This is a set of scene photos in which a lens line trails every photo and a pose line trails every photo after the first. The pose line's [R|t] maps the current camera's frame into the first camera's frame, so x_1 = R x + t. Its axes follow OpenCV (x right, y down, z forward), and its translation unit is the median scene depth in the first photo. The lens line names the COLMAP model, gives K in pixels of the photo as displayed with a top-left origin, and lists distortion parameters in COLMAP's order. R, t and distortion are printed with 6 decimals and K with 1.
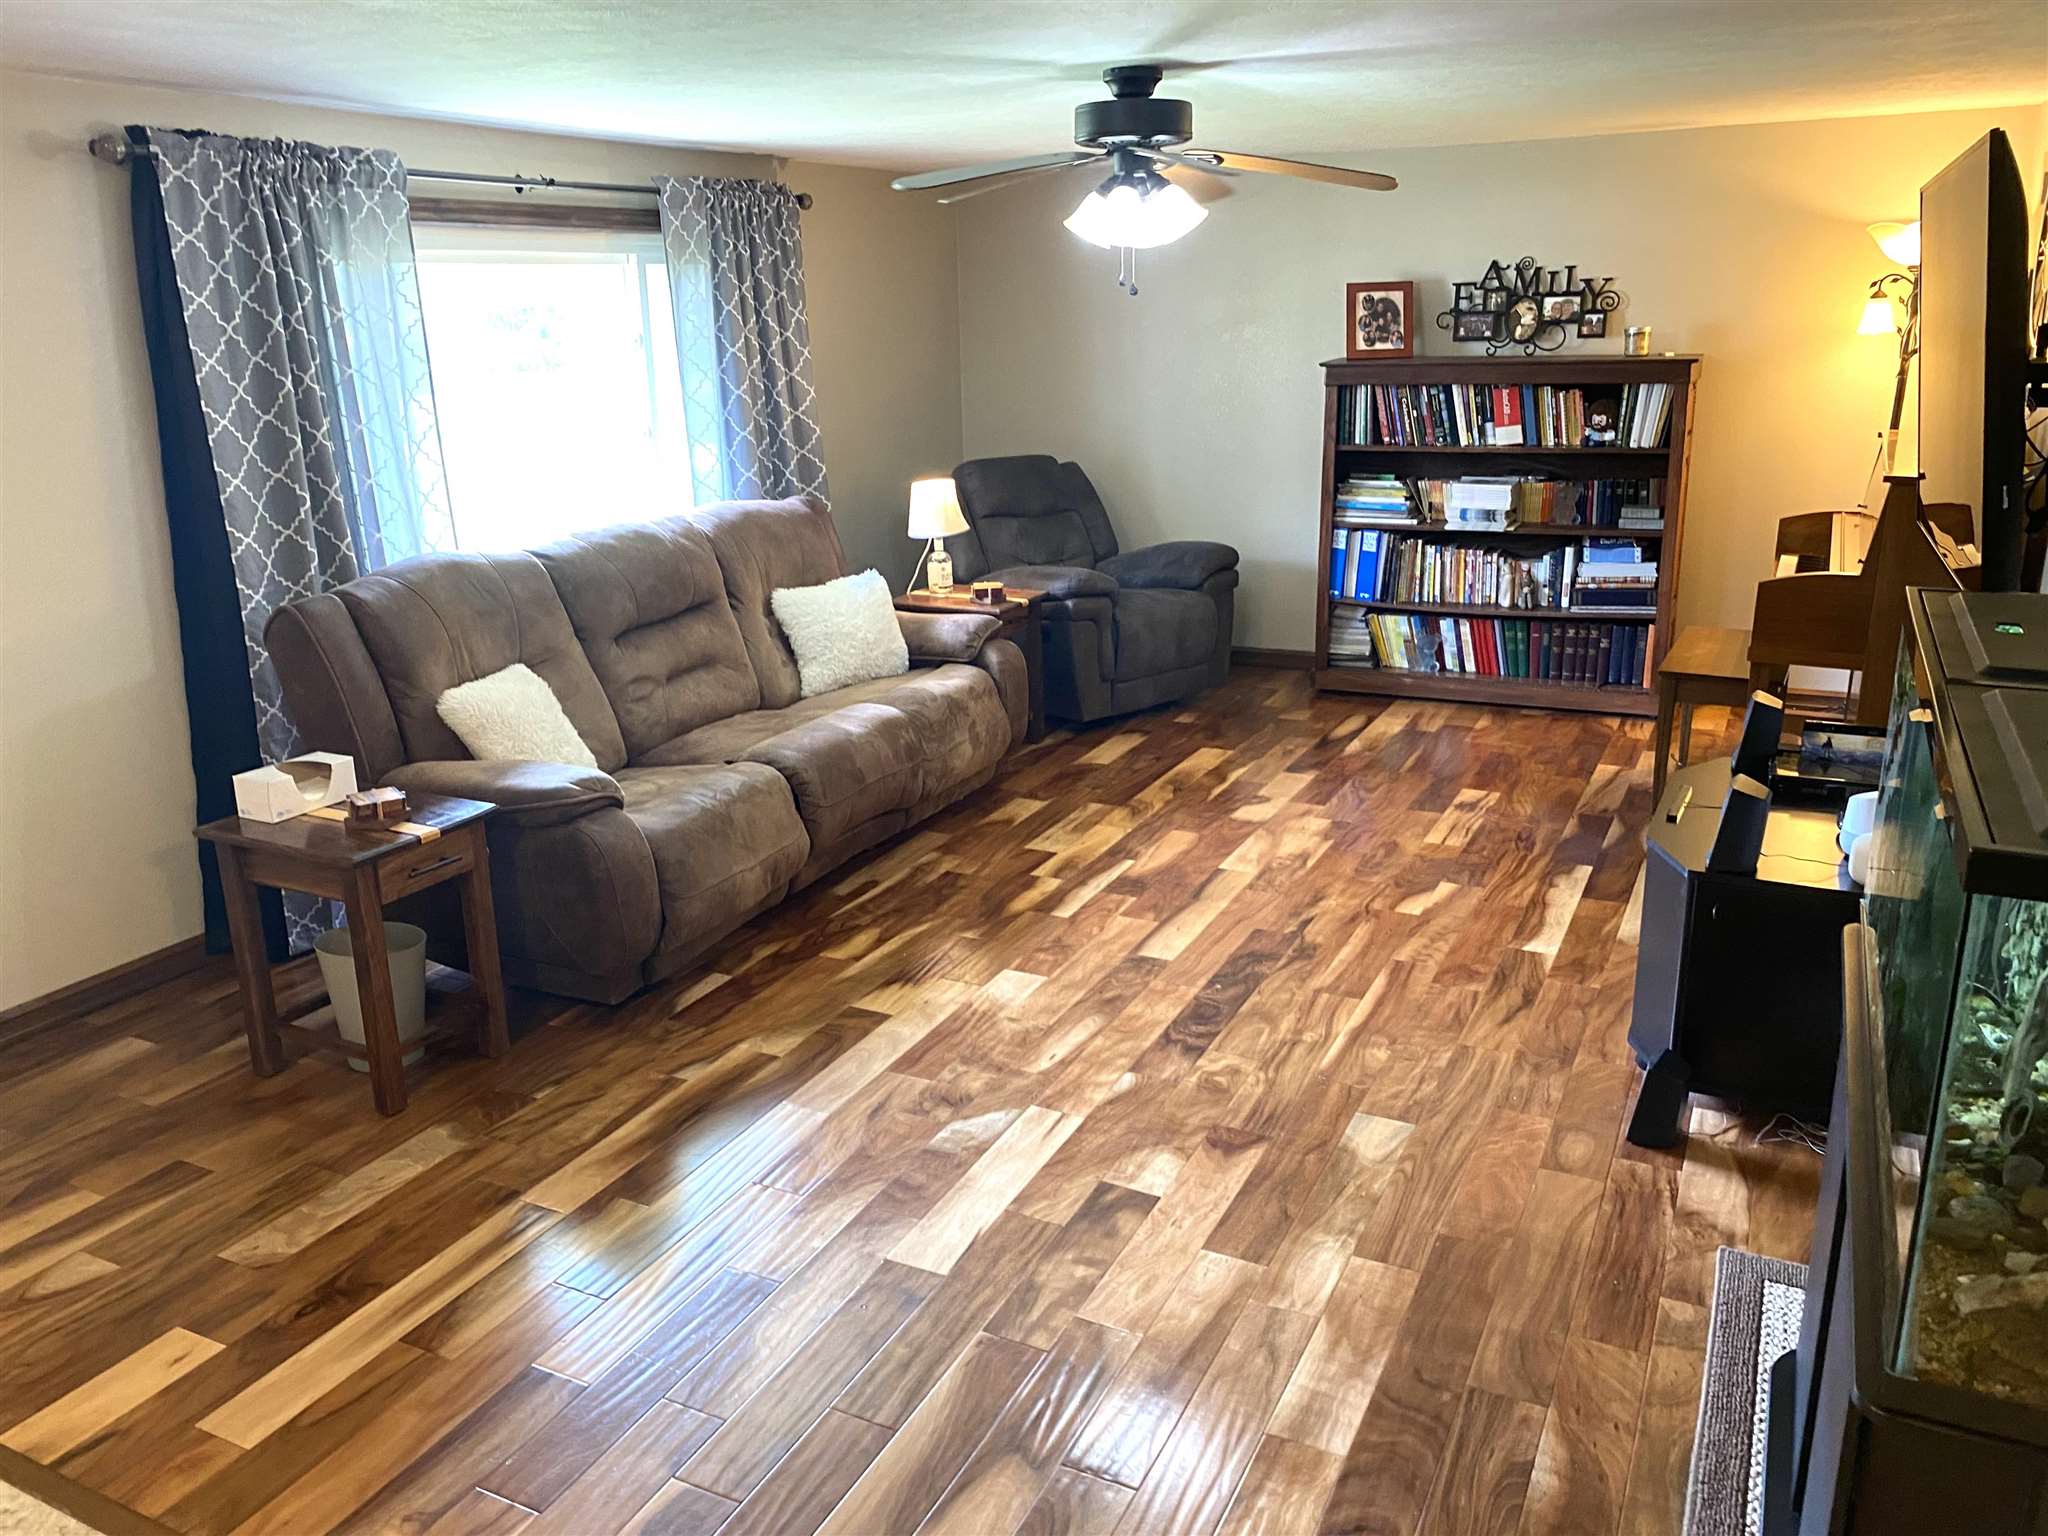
lens RADIAL K [[1550.5, 0, 1024.0], [0, 1550.5, 768.0], [0, 0, 1]] dist [0.036323, -0.055147]
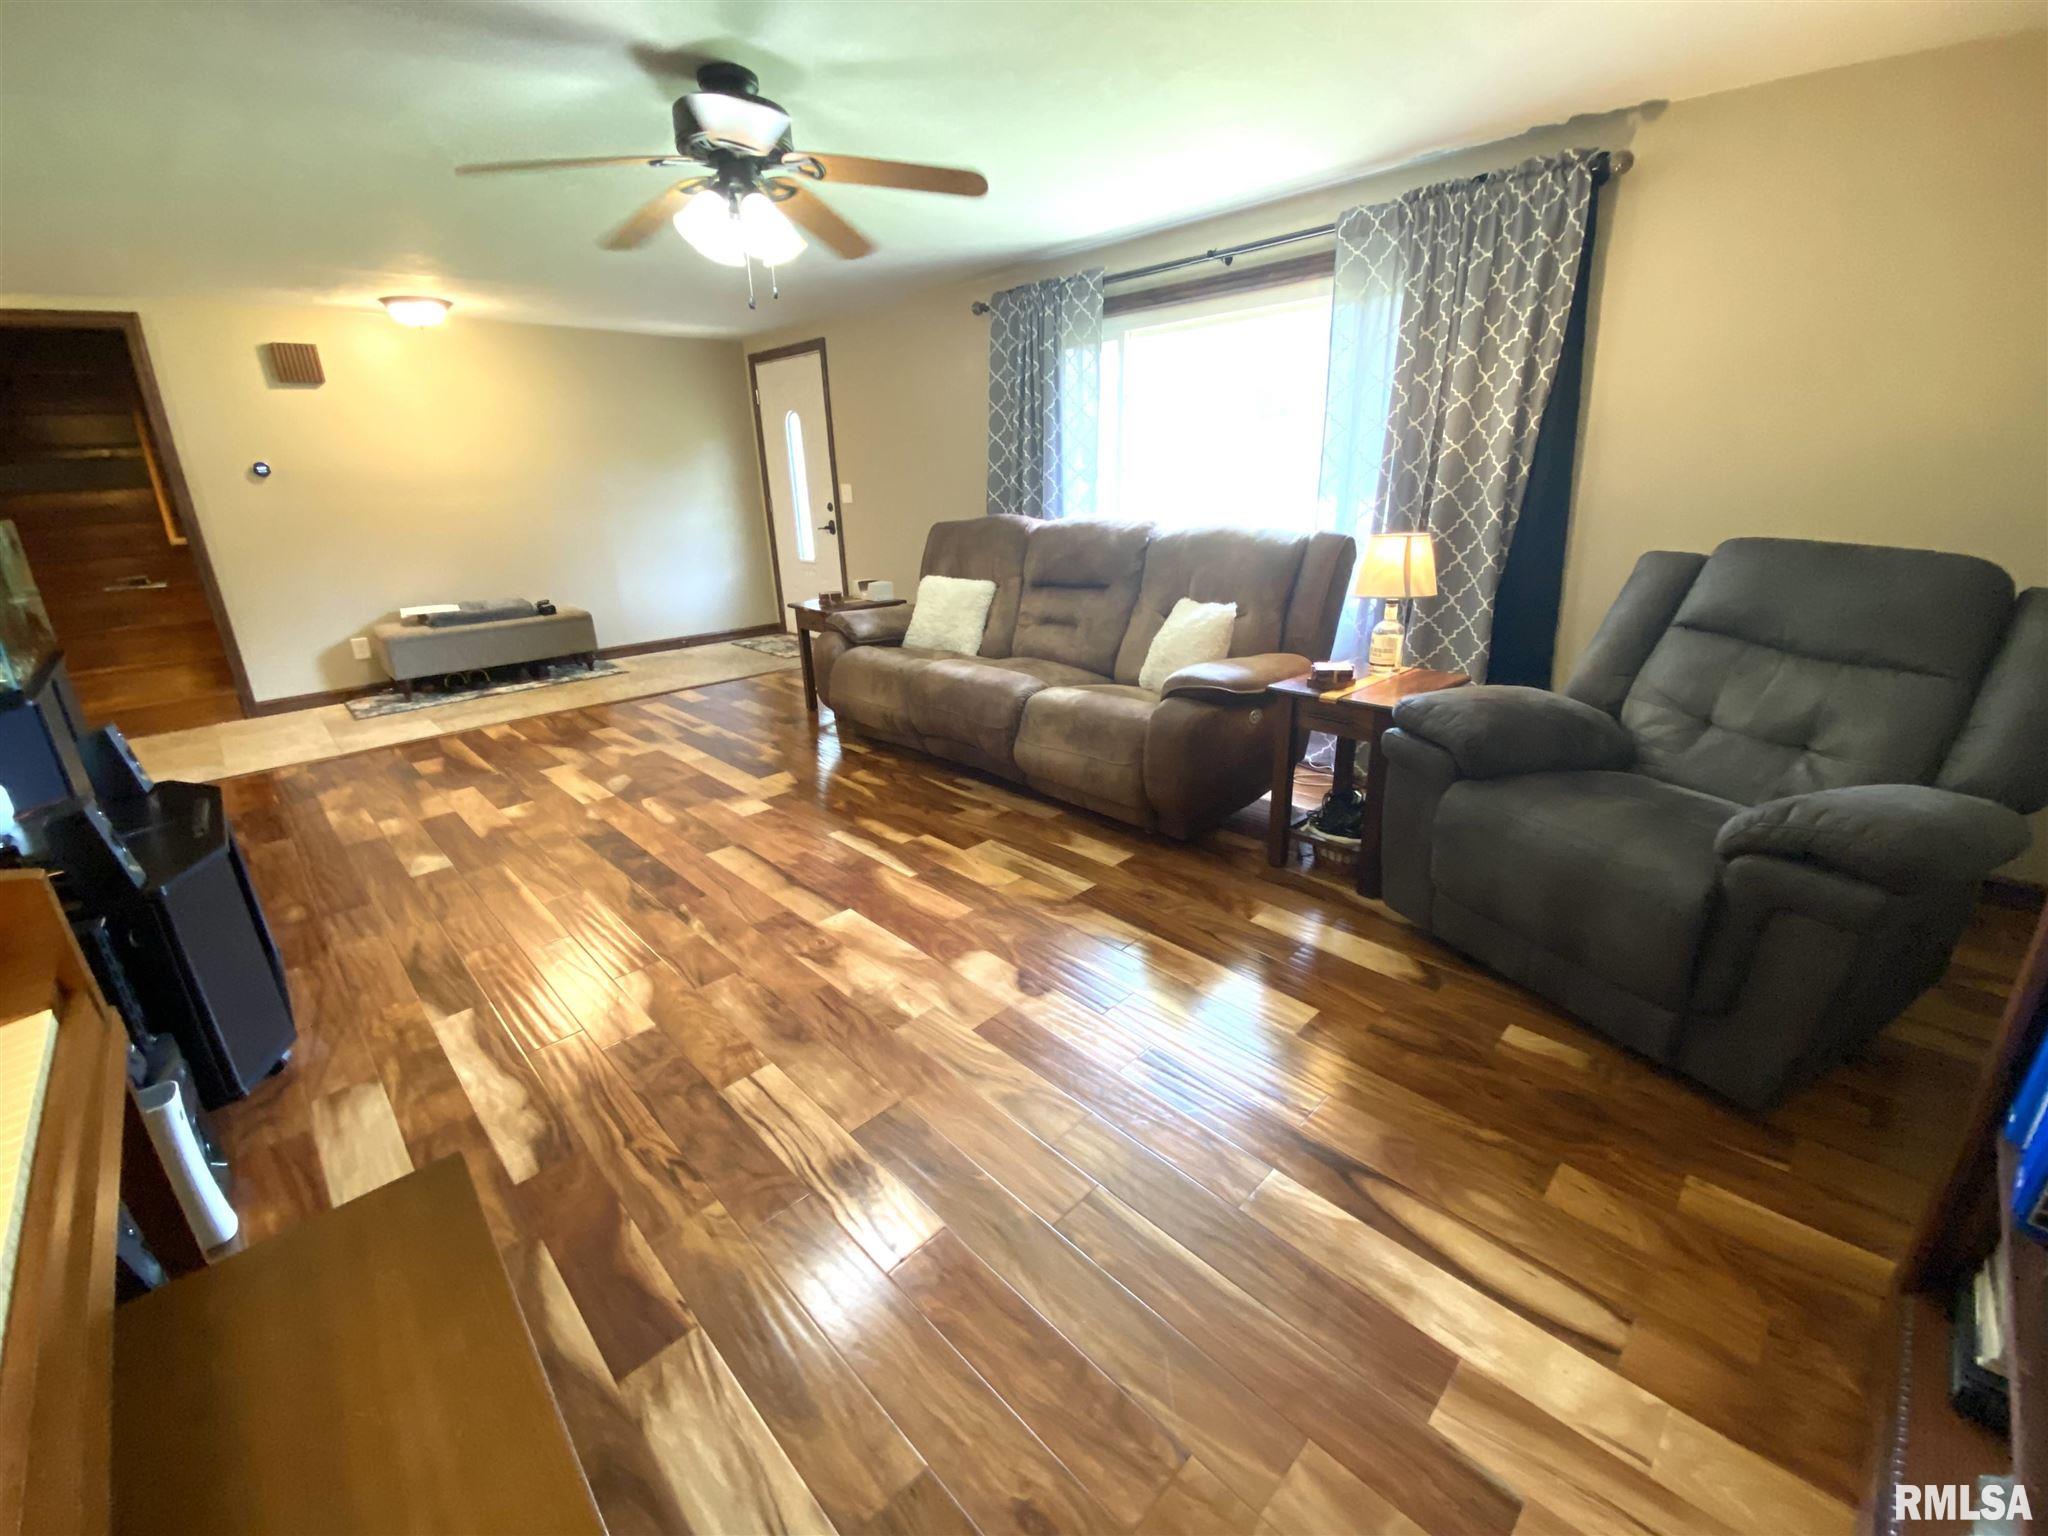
lens RADIAL K [[852.6, 0, 1050.5], [0, 852.6, 768.9], [0, 0, 1]] dist [-0.002327, -0.000255]
pose [[-0.316211, 0.340390, -0.885520, 0.539072], [-0.245354, 0.872315, 0.422928, -0.277341], [0.916413, 0.351001, -0.192319, 1.194911]]
